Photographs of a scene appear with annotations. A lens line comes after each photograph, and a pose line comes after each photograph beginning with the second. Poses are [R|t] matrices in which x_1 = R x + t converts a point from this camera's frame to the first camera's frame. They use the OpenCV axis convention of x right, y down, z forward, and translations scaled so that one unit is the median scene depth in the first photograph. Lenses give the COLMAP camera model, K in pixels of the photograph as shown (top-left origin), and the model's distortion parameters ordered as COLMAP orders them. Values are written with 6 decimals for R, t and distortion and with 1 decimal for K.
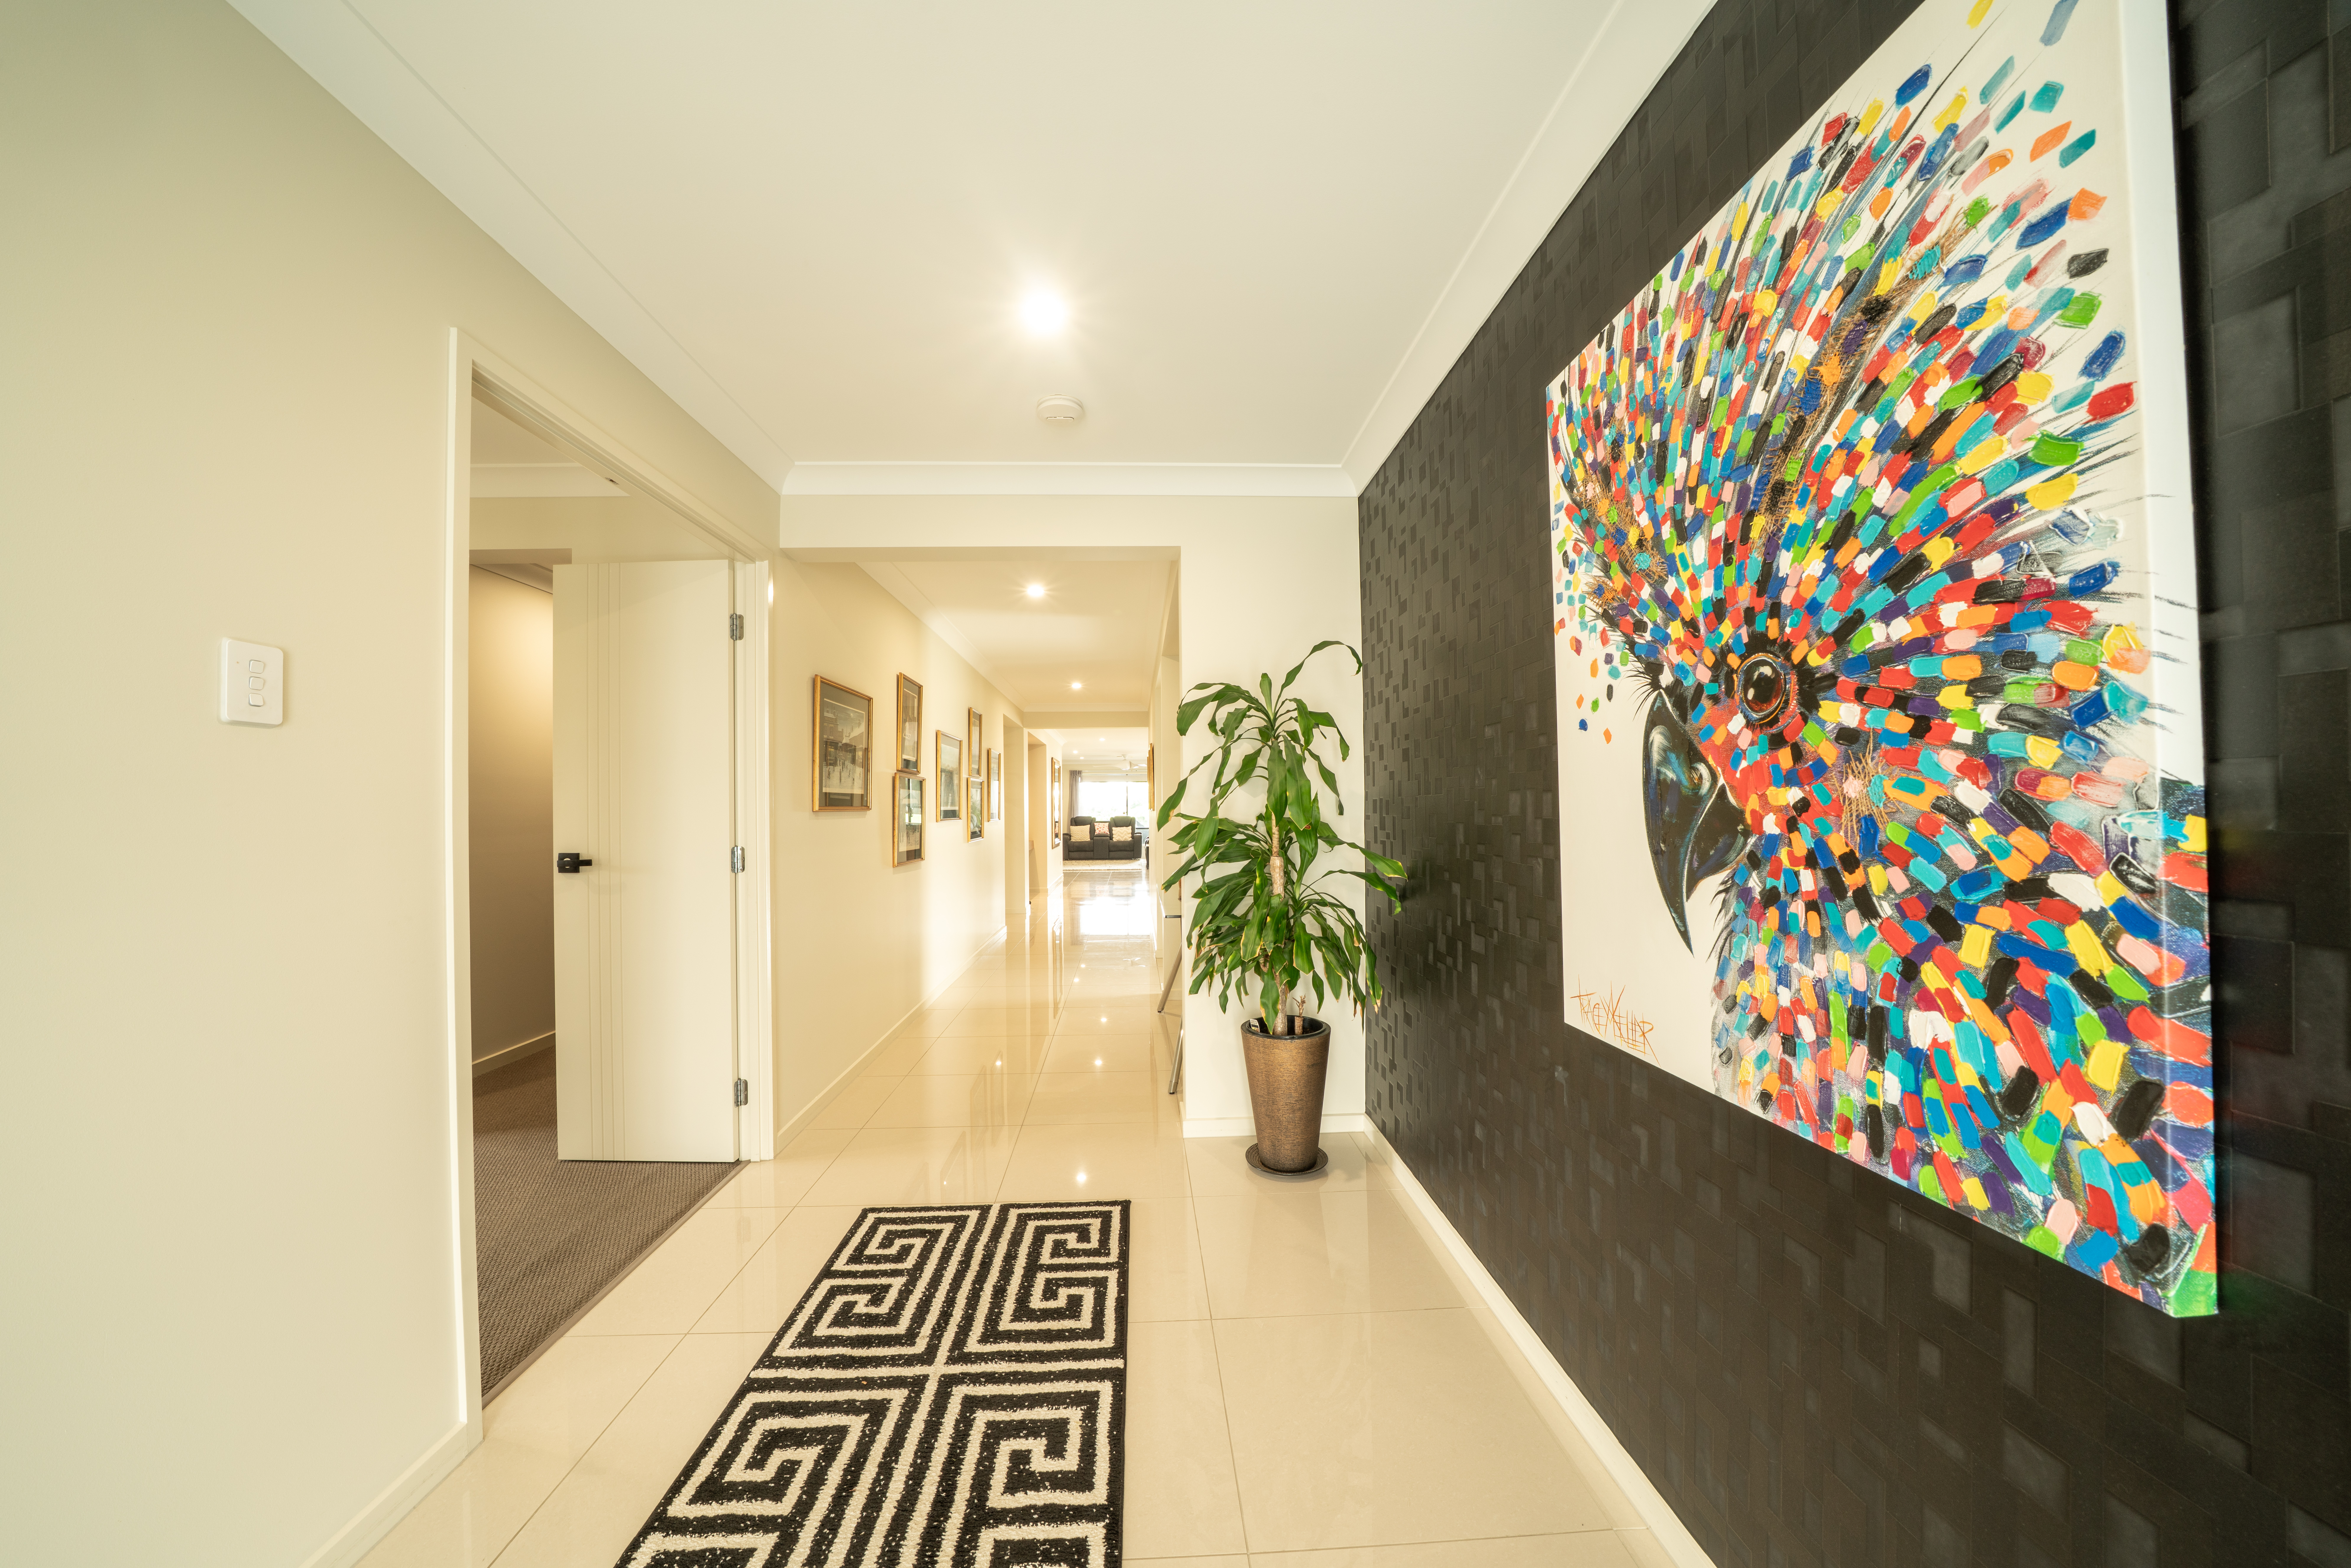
lens RADIAL K [[811.3, 0, 1167.2], [0, 811.3, 805.3], [0, 0, 1]] dist [-0.023463, 0.000087]
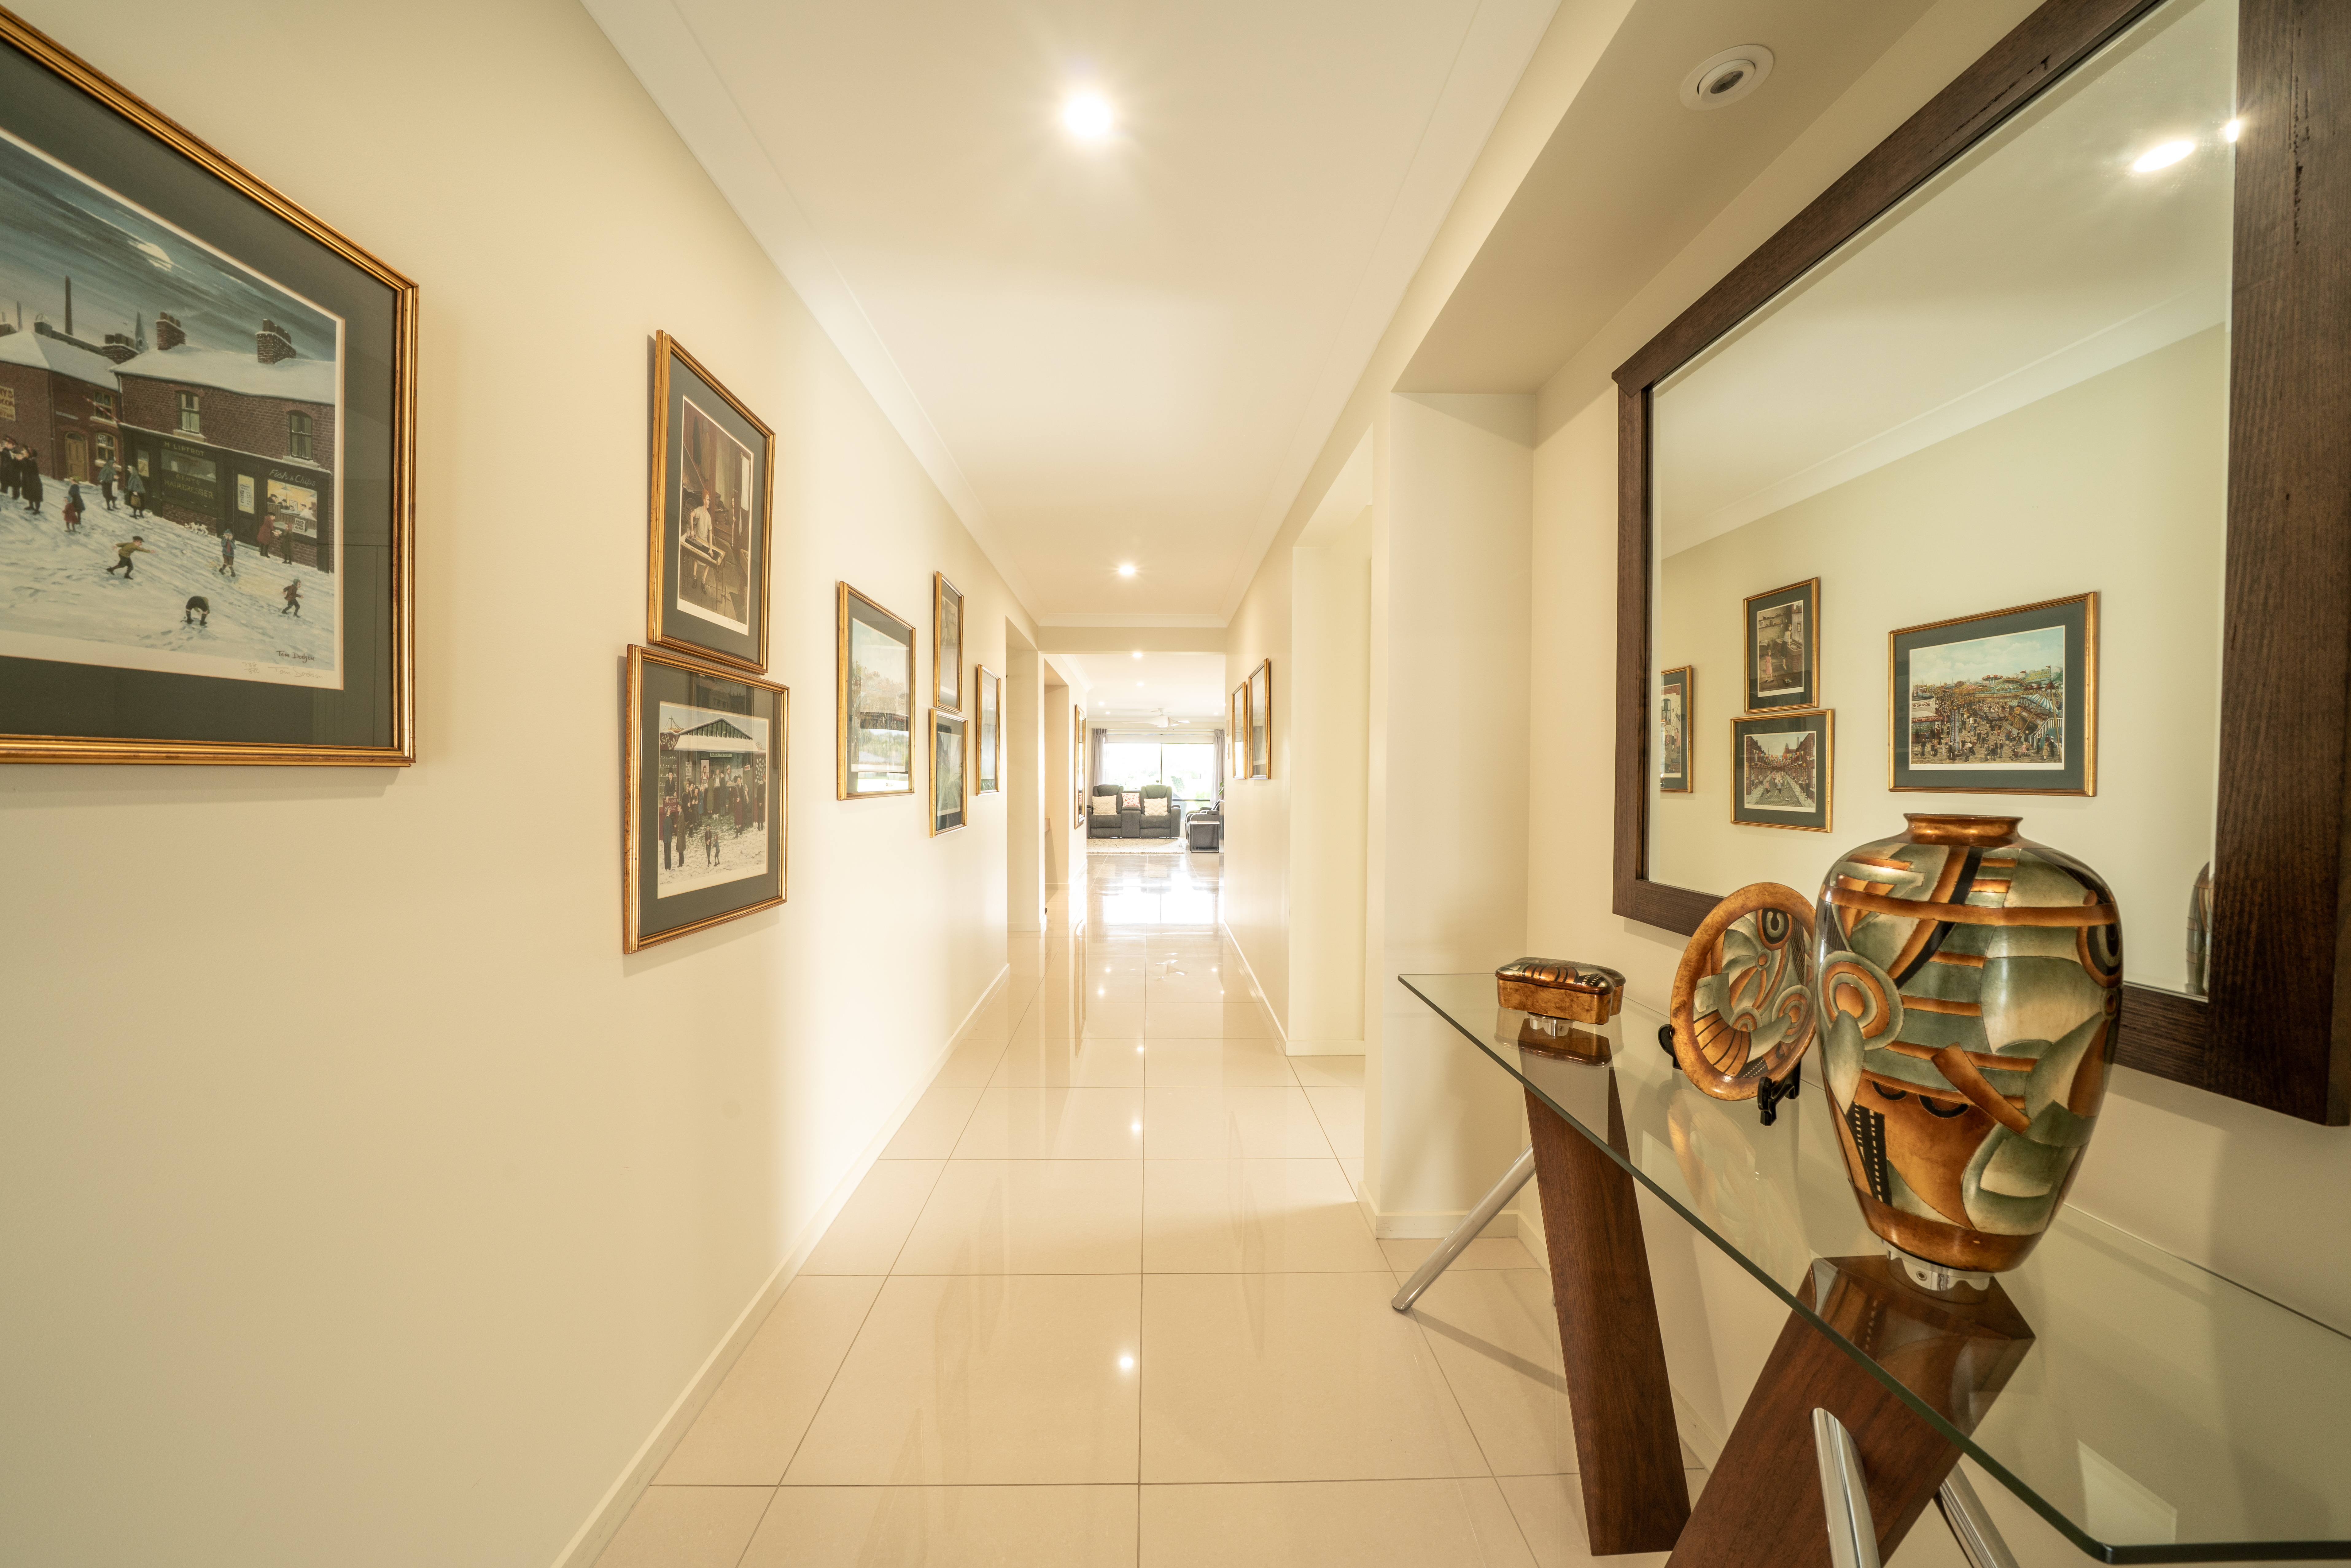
lens RADIAL K [[811.3, 0, 1167.2], [0, 811.3, 805.3], [0, 0, 1]] dist [-0.023463, 0.000087]
pose [[0.999840, 0.010622, -0.014411, -0.040998], [-0.010057, 0.999200, 0.038712, 0.002056], [0.014811, -0.038561, 0.999146, 0.224610]]
